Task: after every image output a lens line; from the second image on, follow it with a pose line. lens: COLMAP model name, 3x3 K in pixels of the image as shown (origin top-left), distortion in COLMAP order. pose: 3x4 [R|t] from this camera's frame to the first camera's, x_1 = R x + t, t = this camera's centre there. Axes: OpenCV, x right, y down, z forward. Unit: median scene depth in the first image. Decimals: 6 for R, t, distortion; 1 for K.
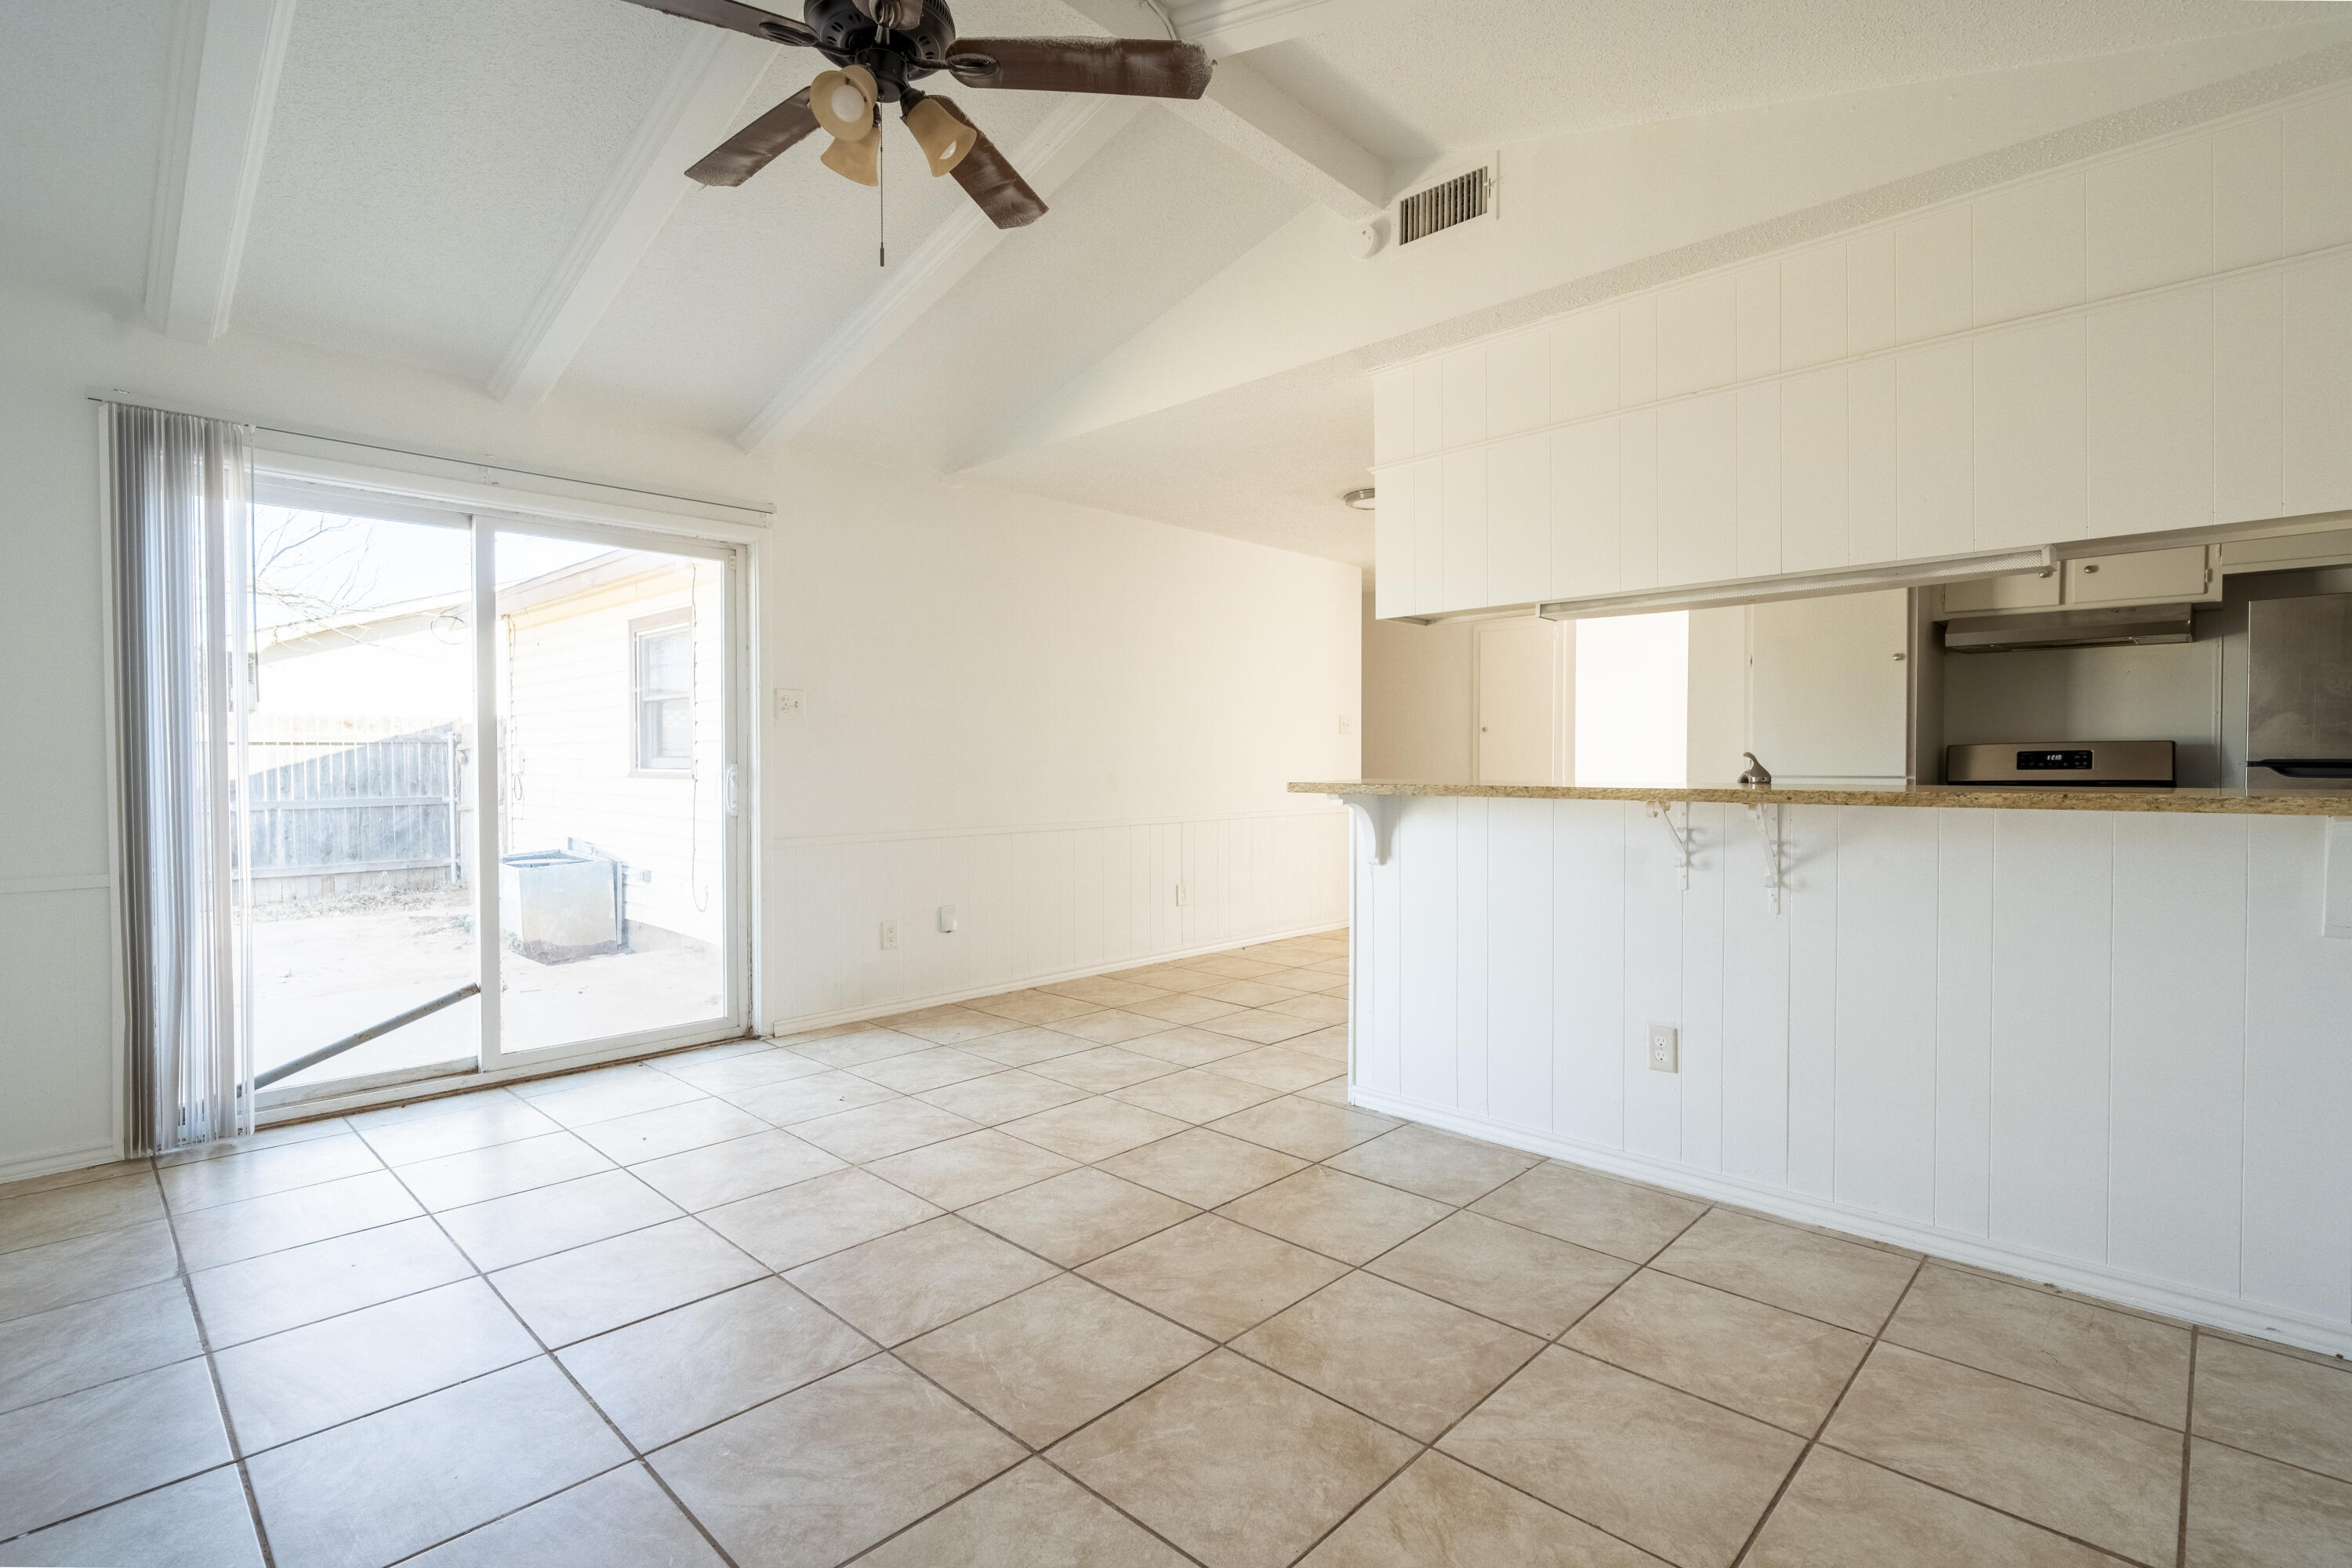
lens RADIAL K [[1105.7, 0, 1181.7], [0, 1105.7, 784.8], [0, 0, 1]] dist [-0.002809, -0.001893]
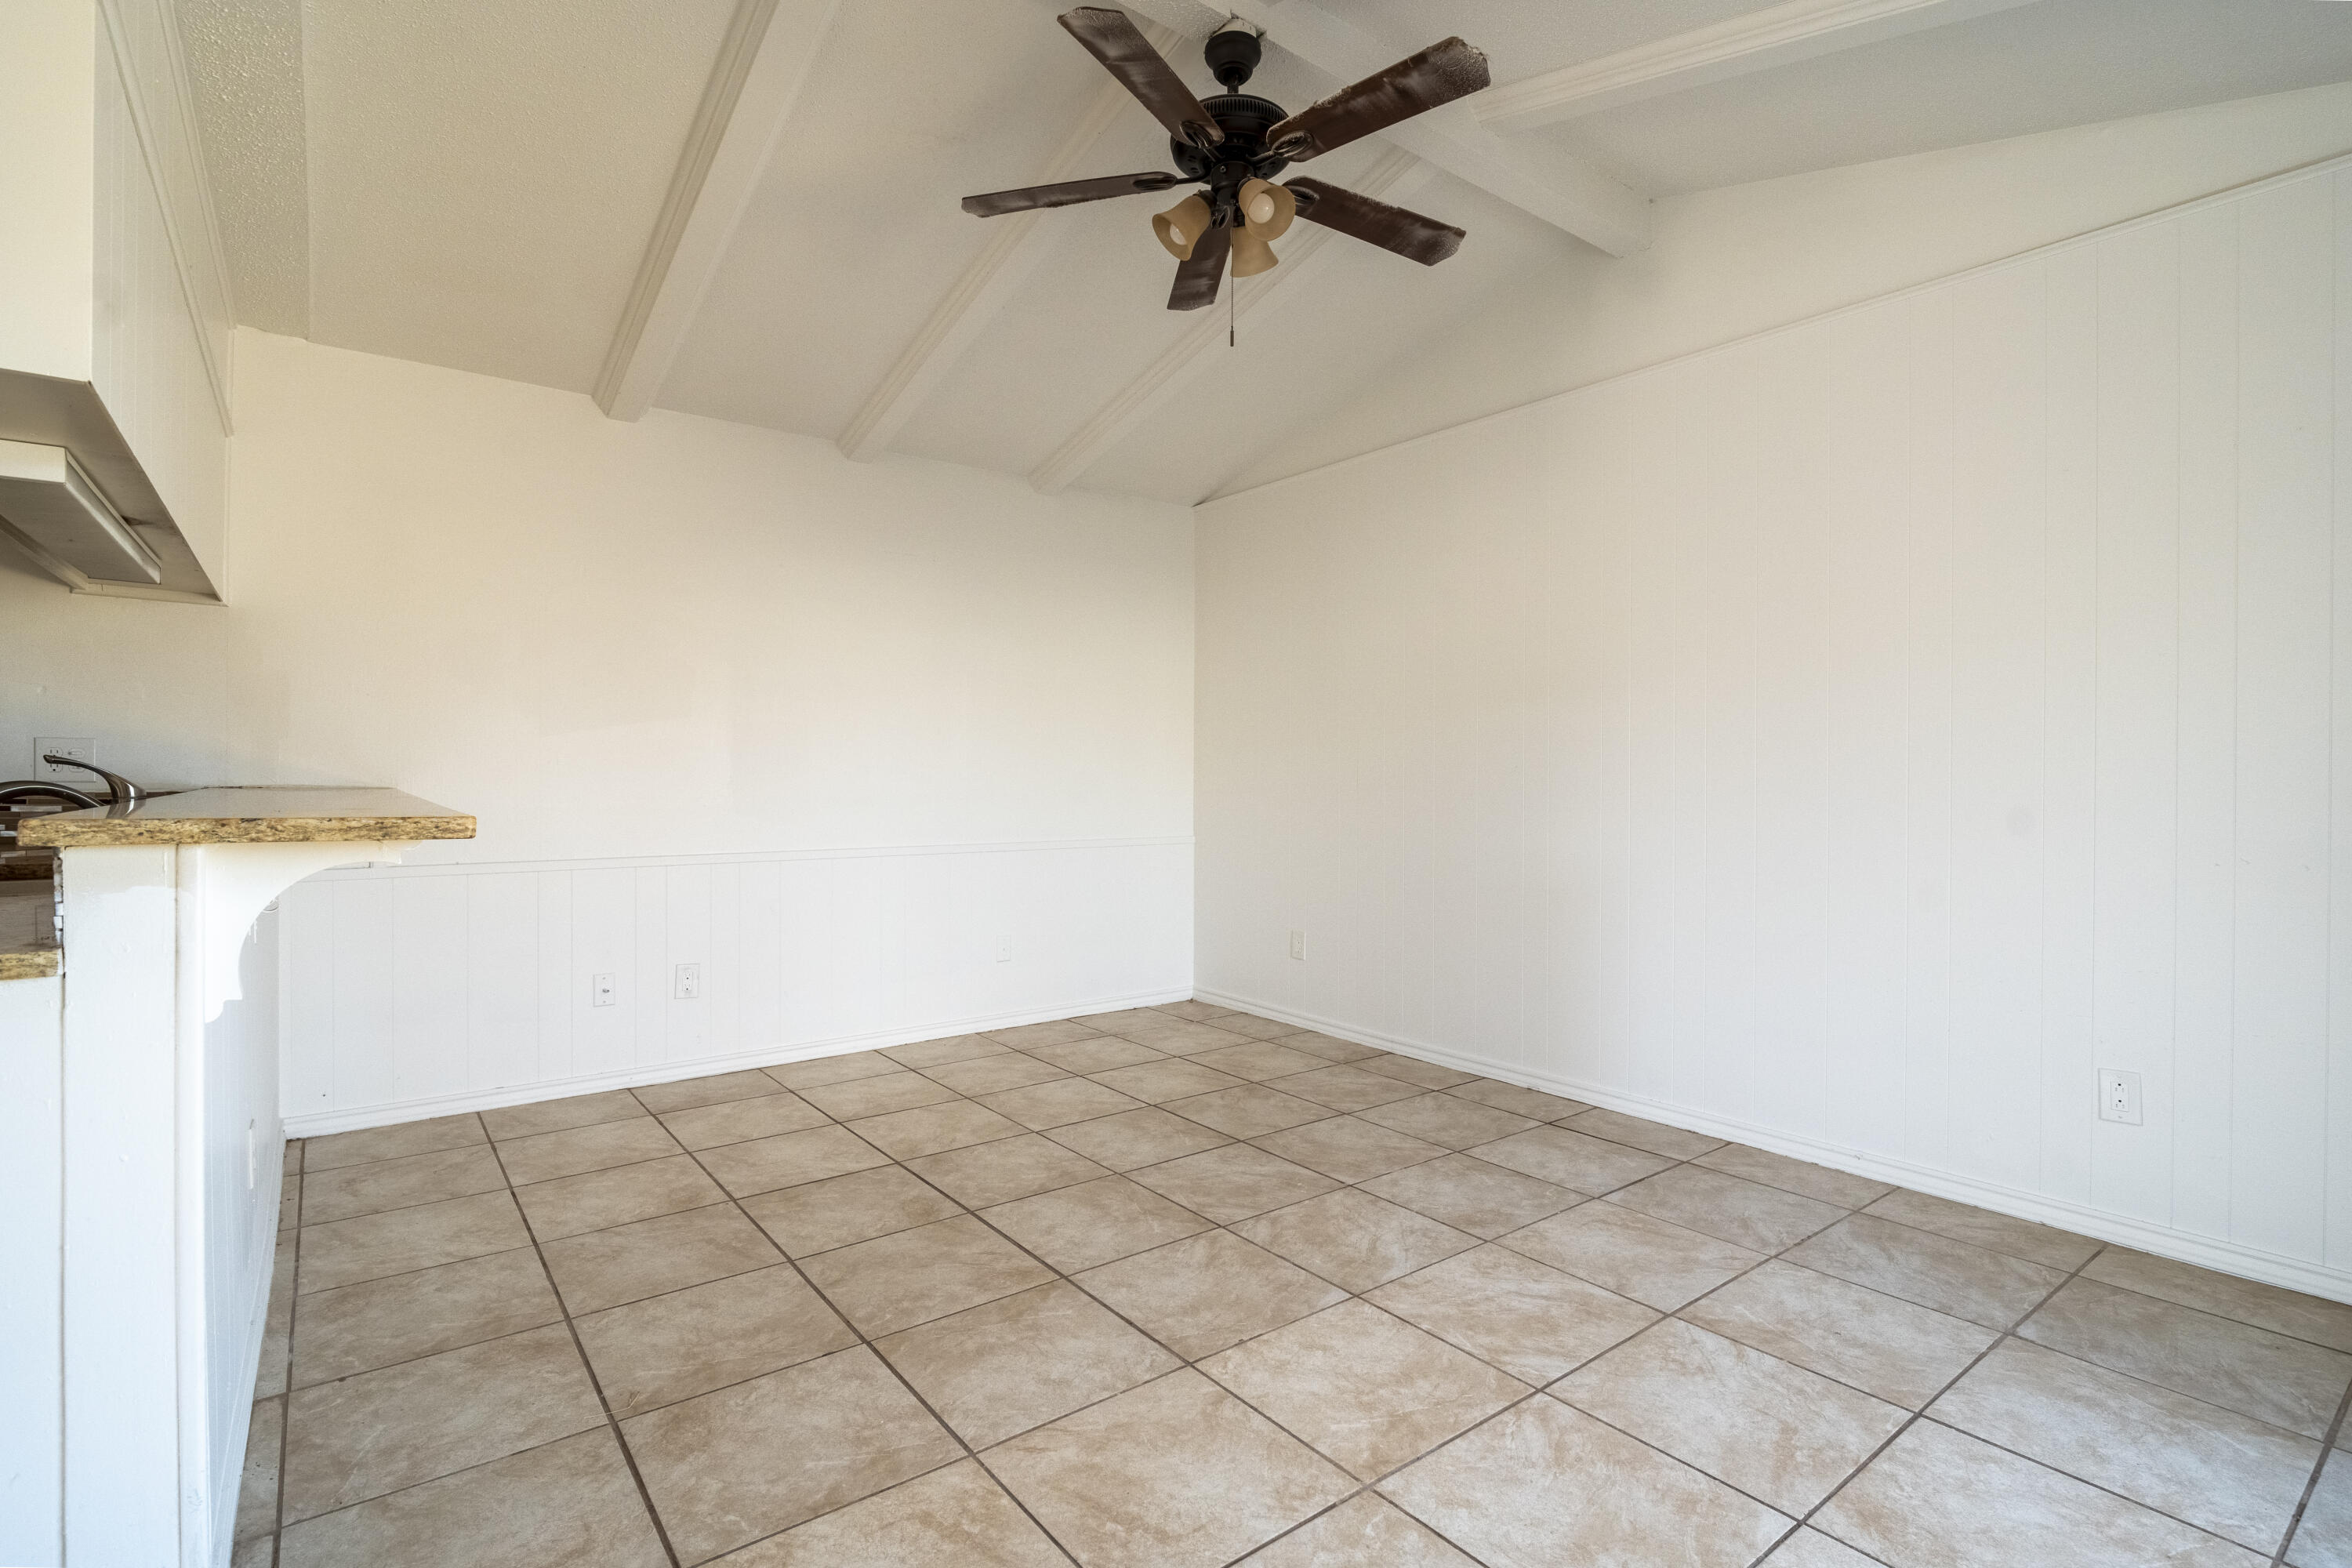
lens RADIAL K [[1105.7, 0, 1194.9], [0, 1105.7, 777.2], [0, 0, 1]] dist [-0.002809, -0.001893]
pose [[-0.990409, -0.002442, 0.138148, -0.358372], [0.001400, 0.999615, 0.027704, -0.042799], [-0.138162, 0.027632, -0.990024, 1.968176]]
